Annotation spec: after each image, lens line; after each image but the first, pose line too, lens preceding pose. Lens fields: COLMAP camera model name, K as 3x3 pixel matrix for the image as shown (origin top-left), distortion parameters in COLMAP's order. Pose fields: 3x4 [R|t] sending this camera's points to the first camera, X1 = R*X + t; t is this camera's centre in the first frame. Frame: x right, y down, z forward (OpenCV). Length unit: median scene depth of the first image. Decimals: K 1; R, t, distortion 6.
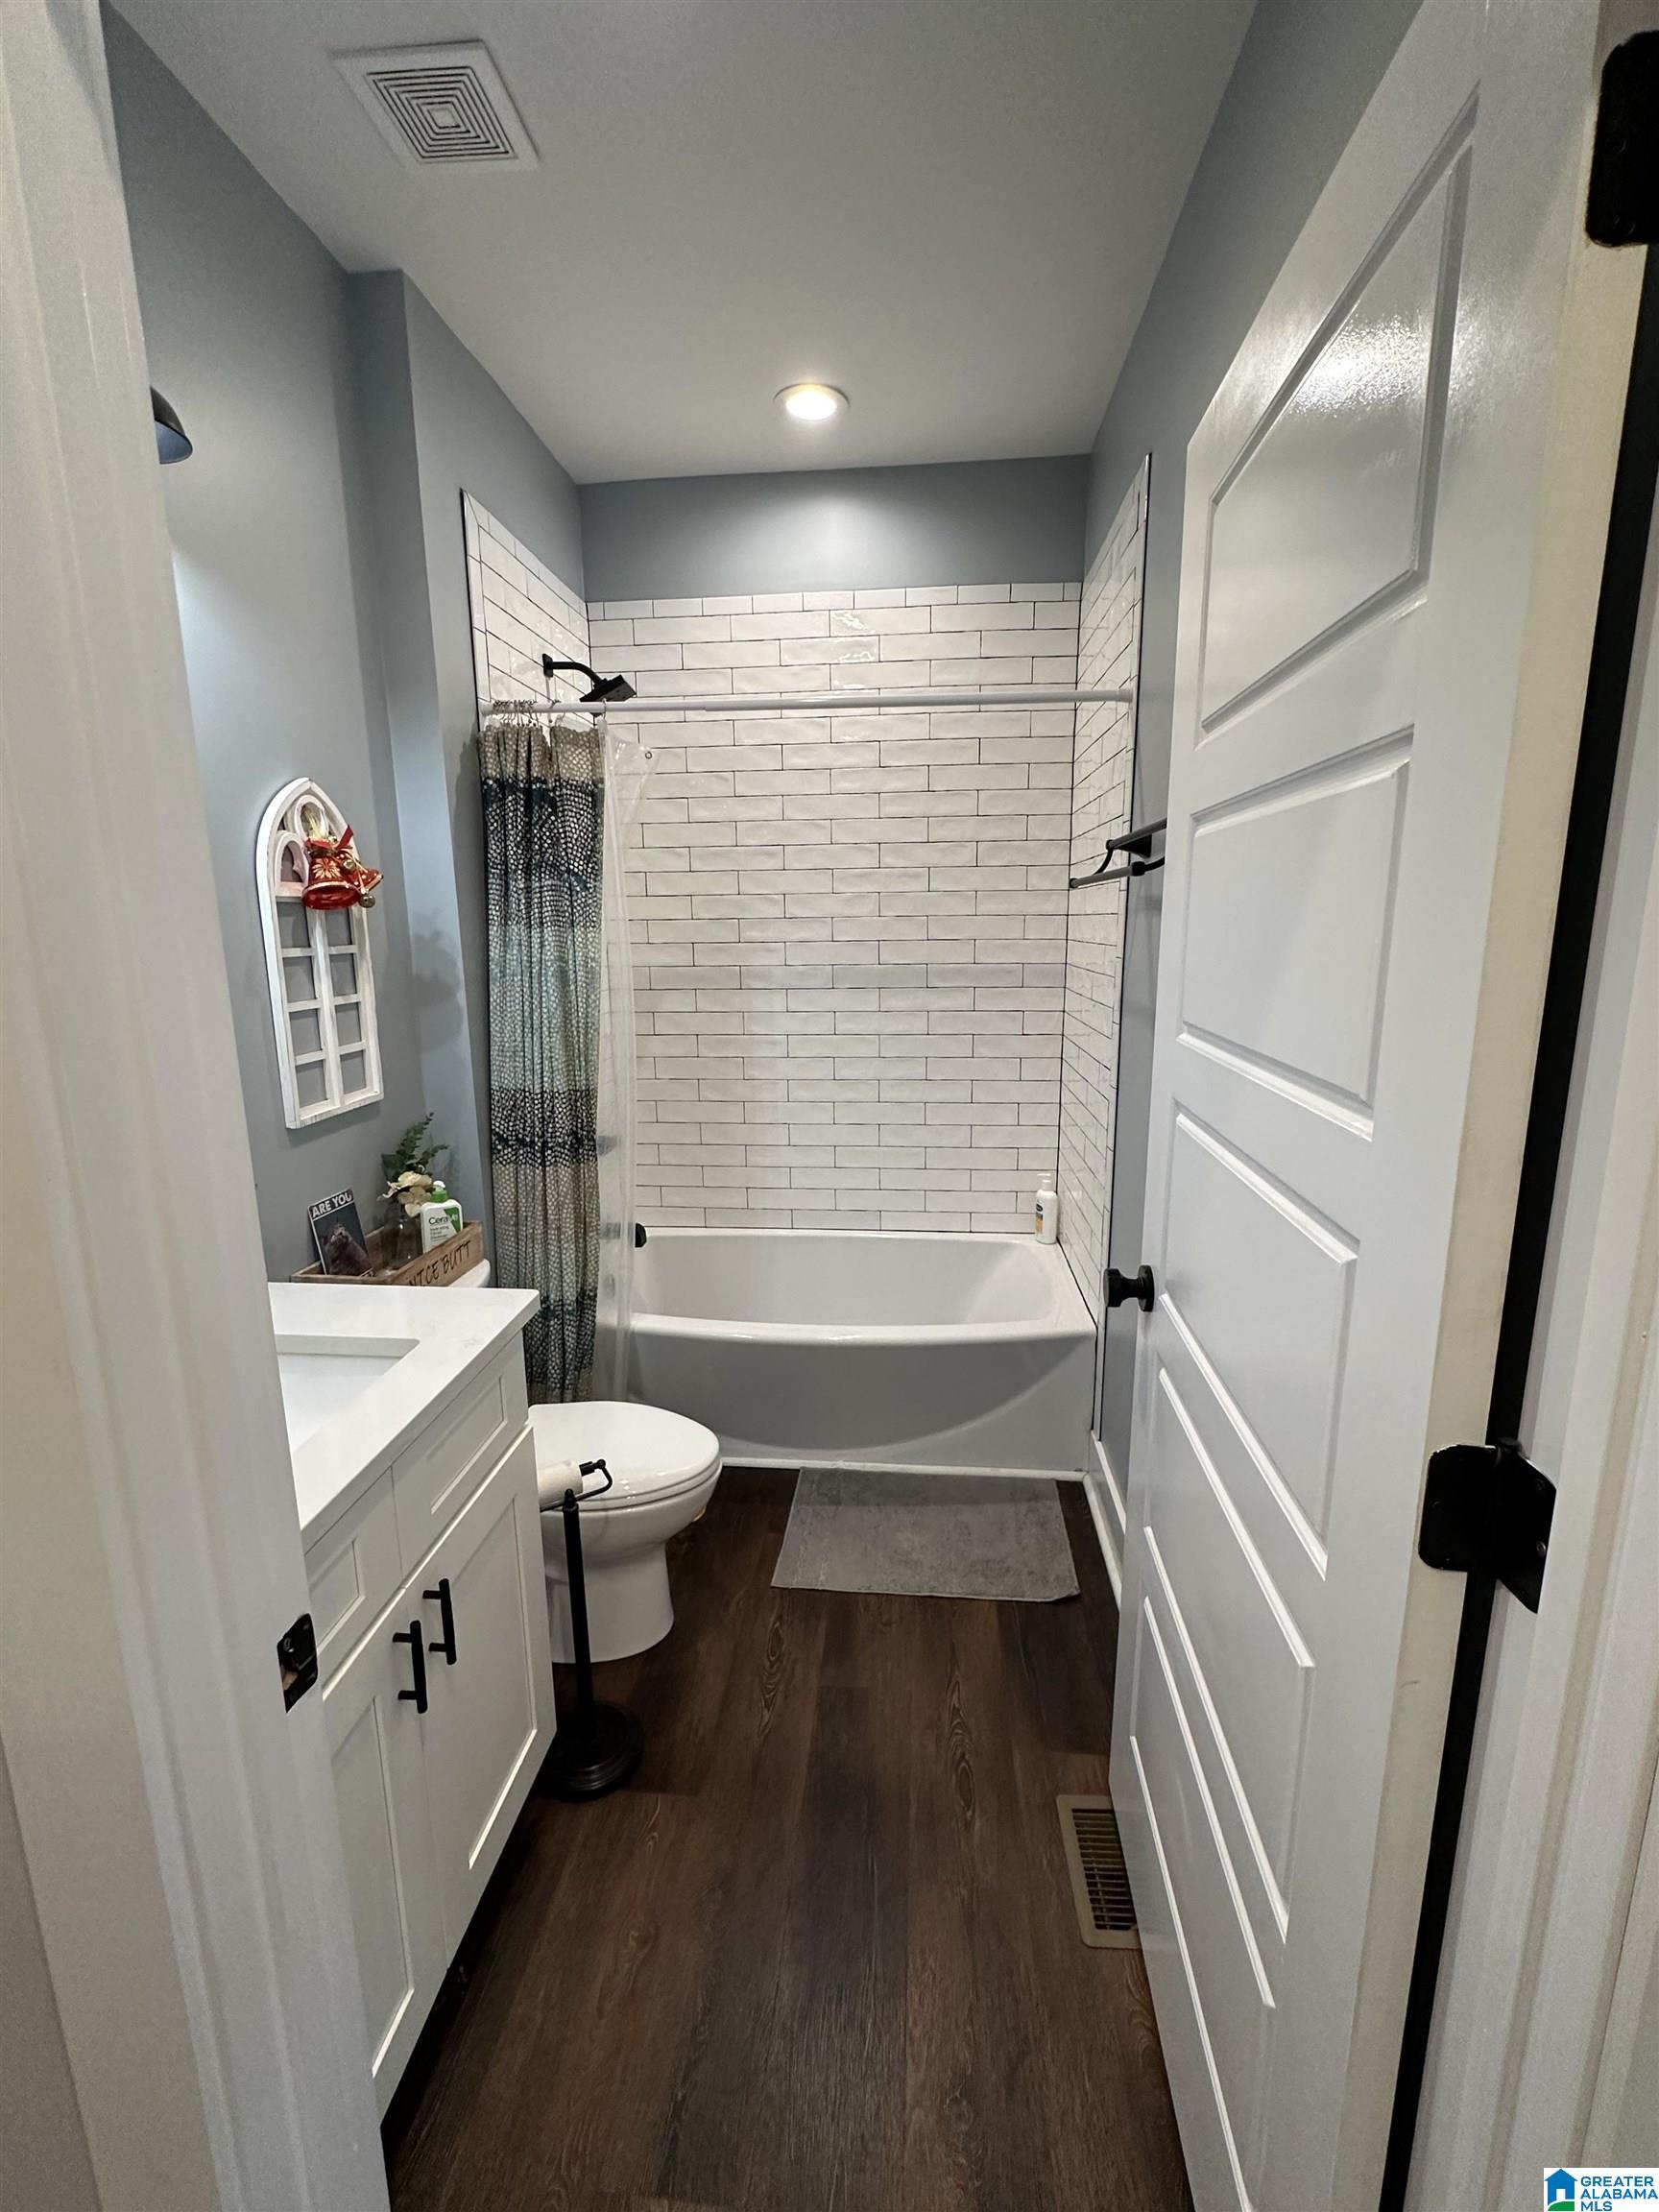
lens RADIAL K [[944.7, 0, 823.5], [0, 944.7, 1107.4], [0, 0, 1]] dist [-0.008396, -0.000106]
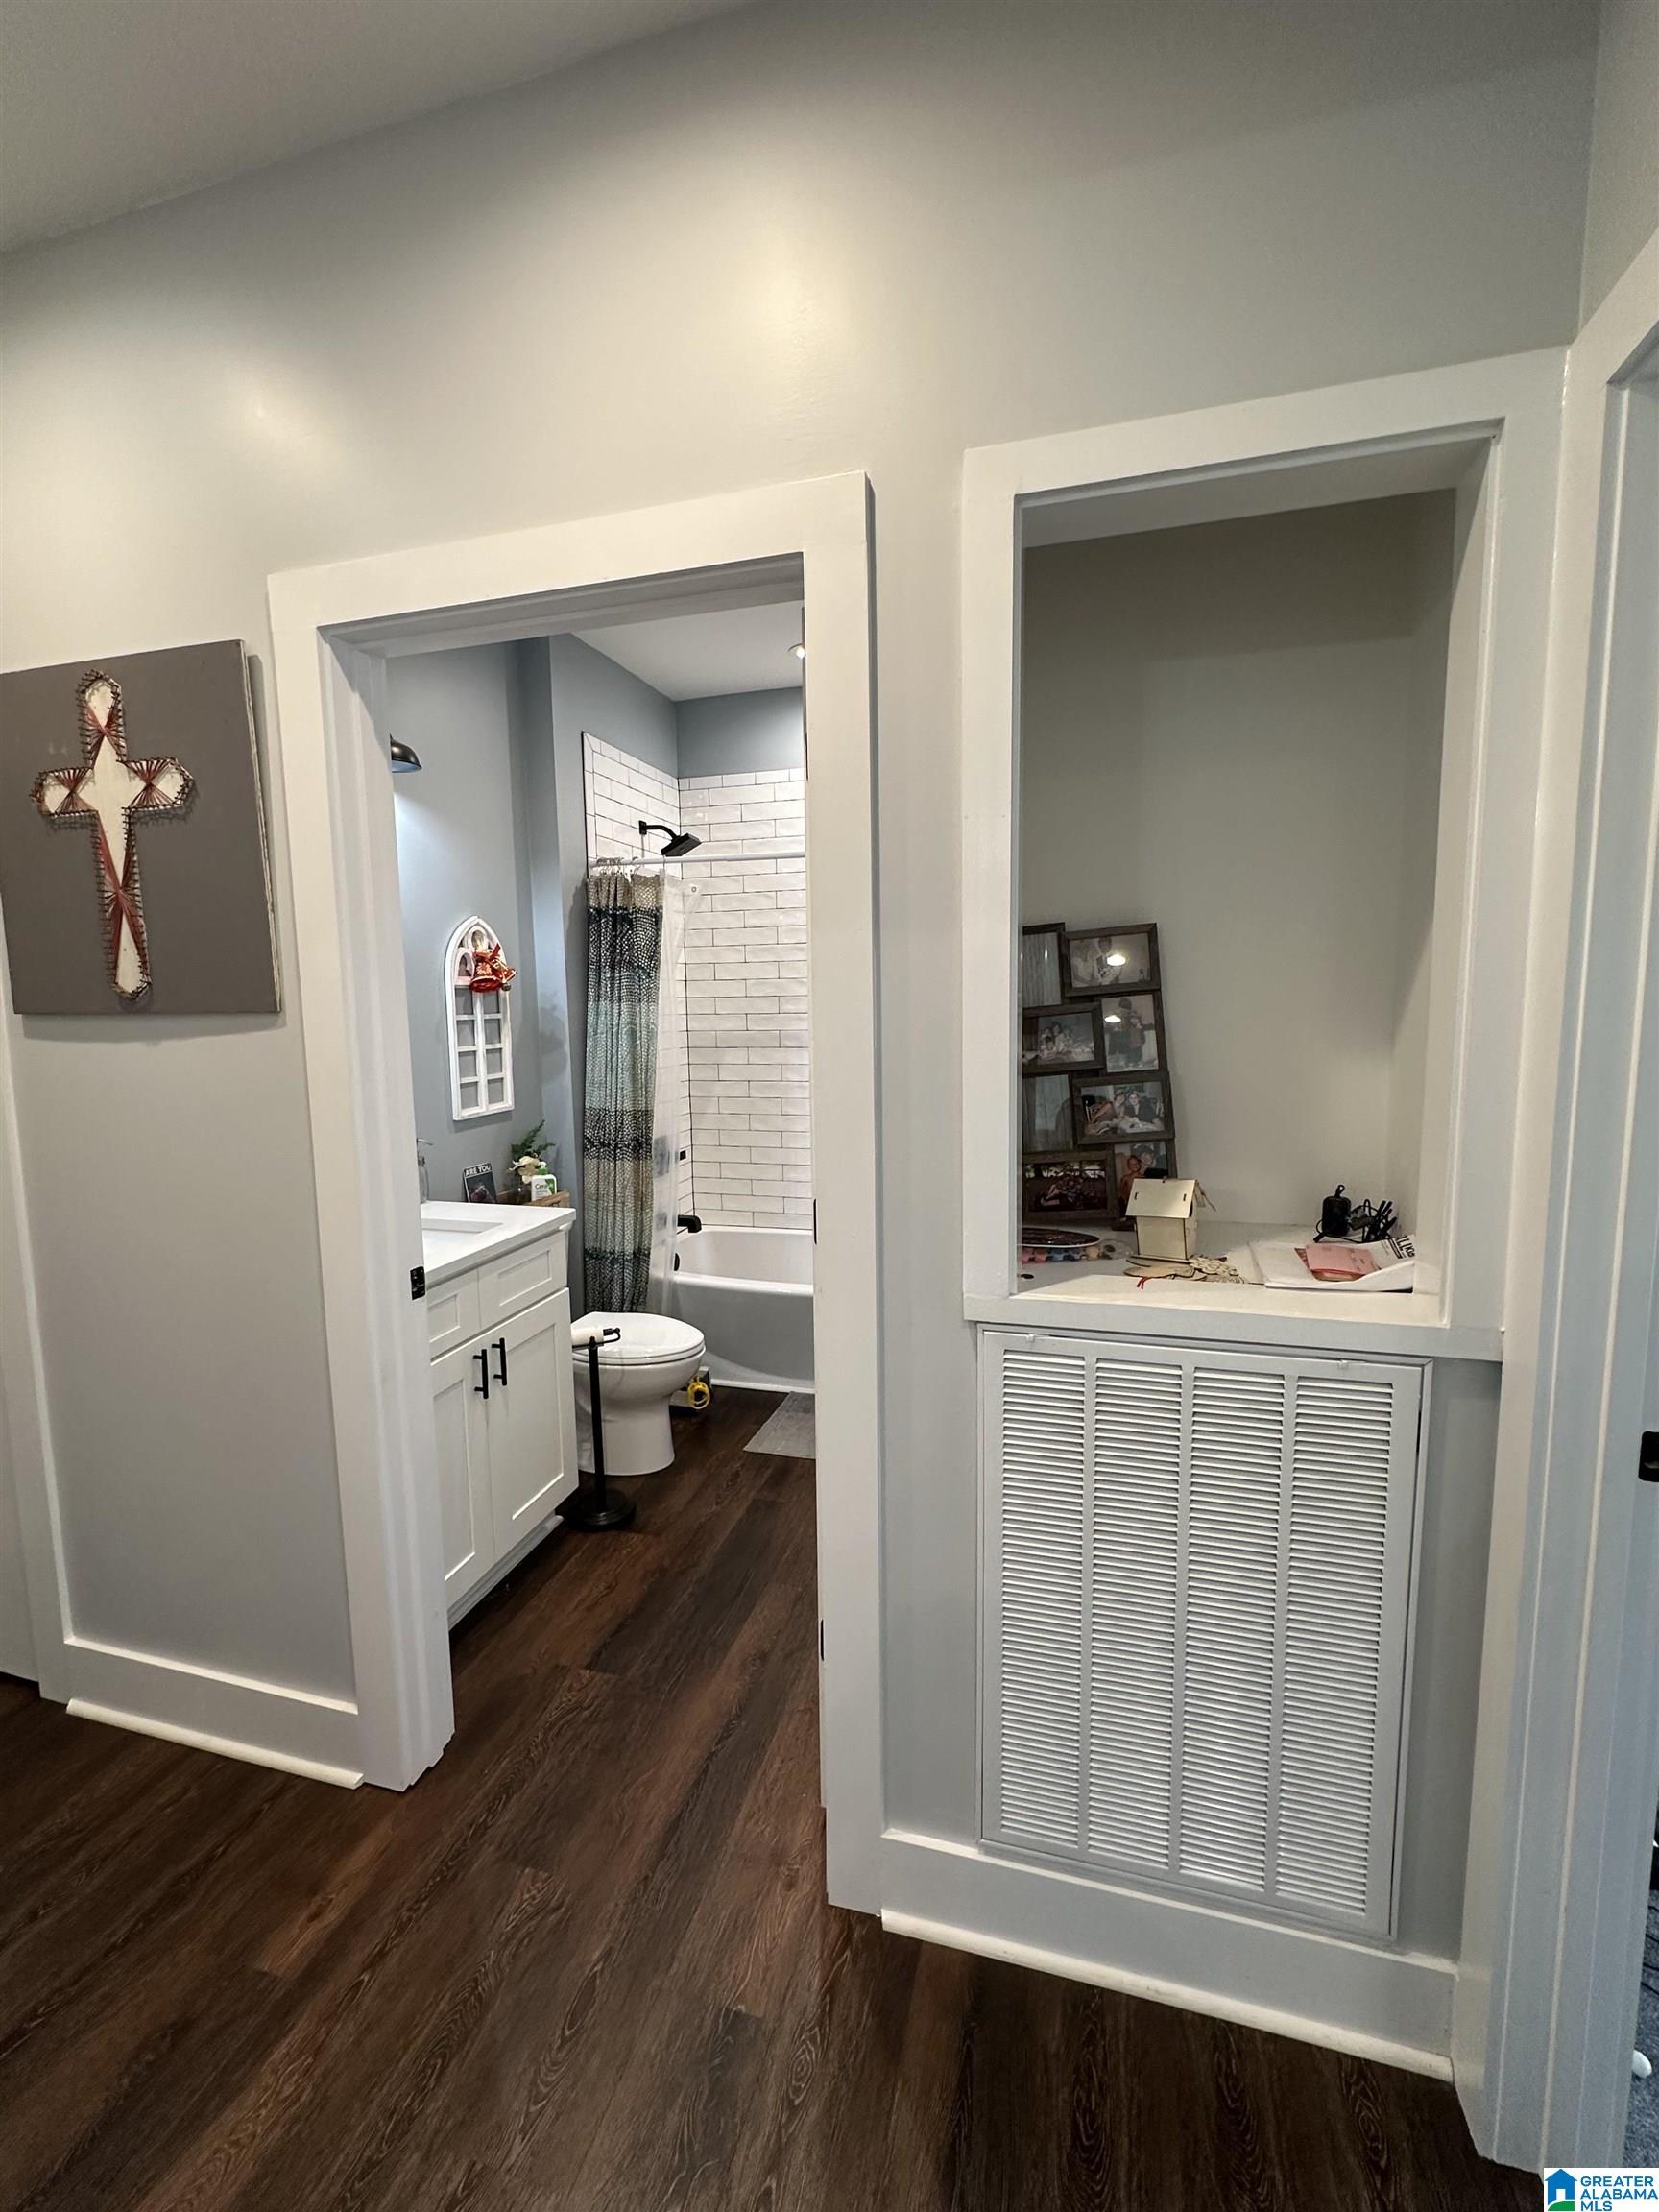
lens RADIAL K [[944.7, 0, 823.5], [0, 944.7, 1107.4], [0, 0, 1]] dist [-0.008396, -0.000106]
pose [[0.982700, 0.016936, -0.184431, 0.316215], [-0.031397, 0.996631, -0.075771, 0.085454], [0.182526, 0.080250, 0.979920, -0.432109]]
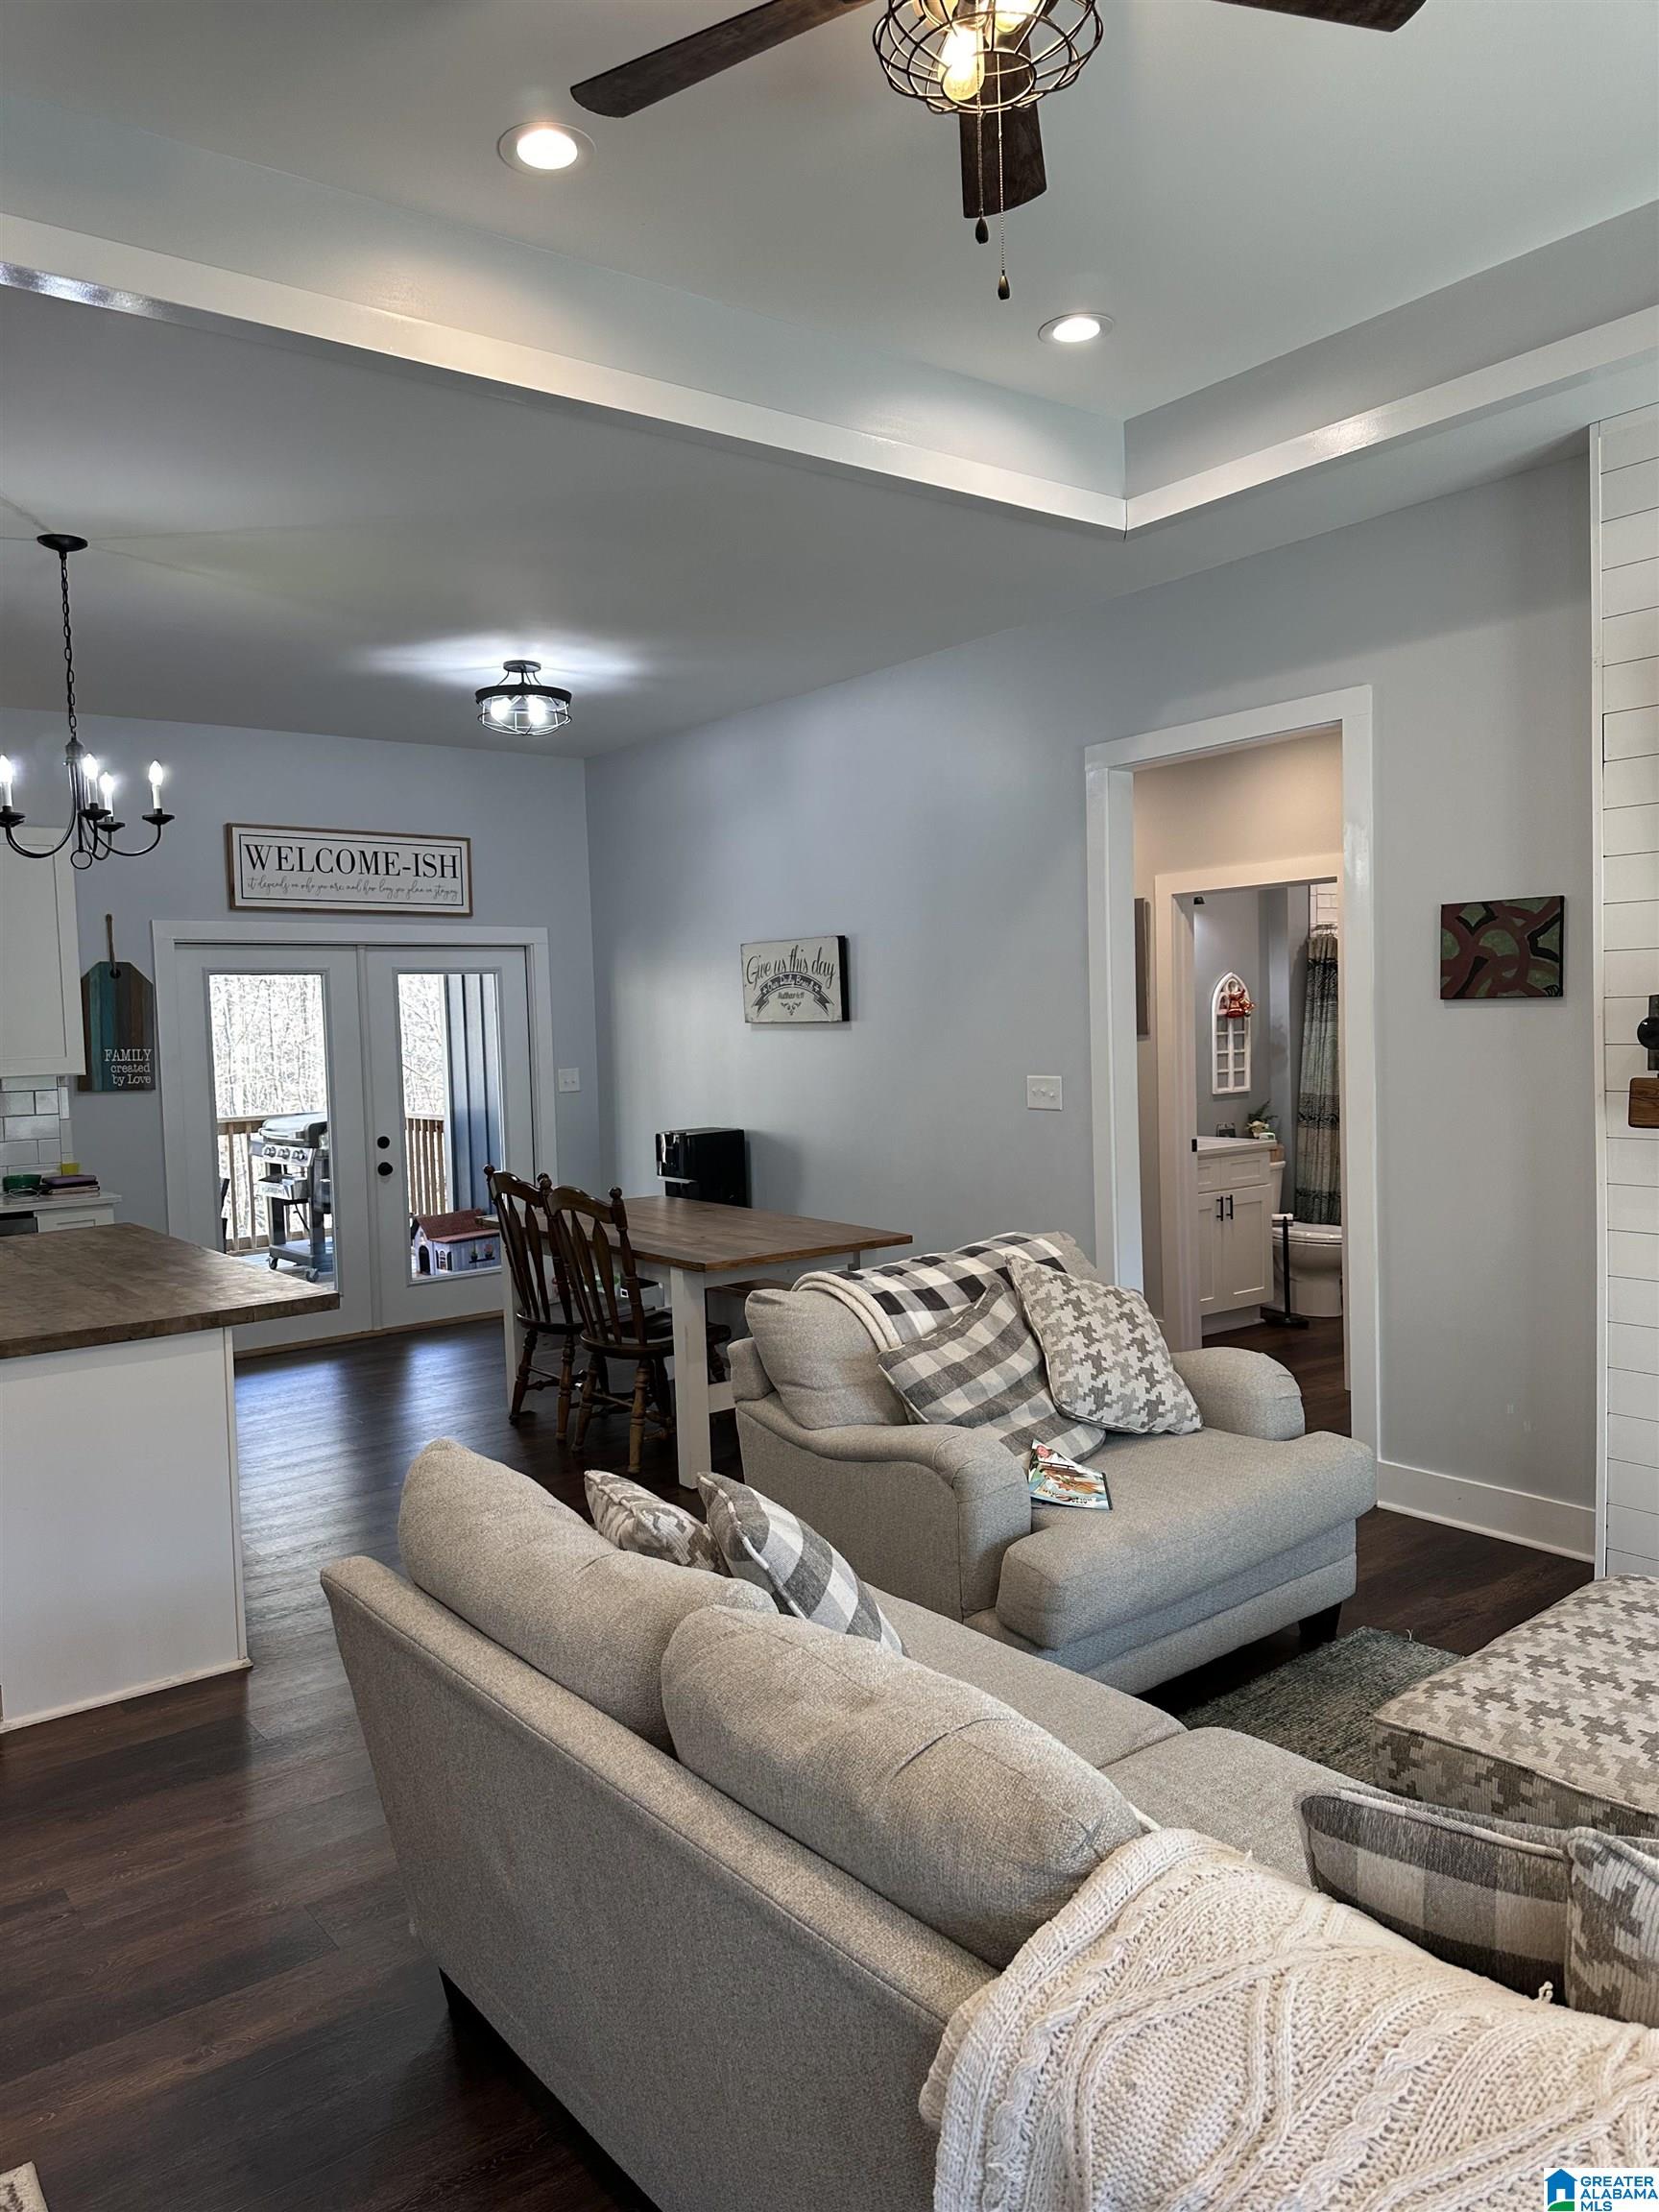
lens RADIAL K [[1540.7, 0, 816.4], [0, 1540.7, 1099.8], [0, 0, 1]] dist [0.120677, -0.202454]
pose [[0.684785, 0.030217, -0.728118, 1.622706], [-0.119649, 0.990243, -0.071433, 0.414122], [0.718856, 0.136035, 0.681719, -2.449087]]
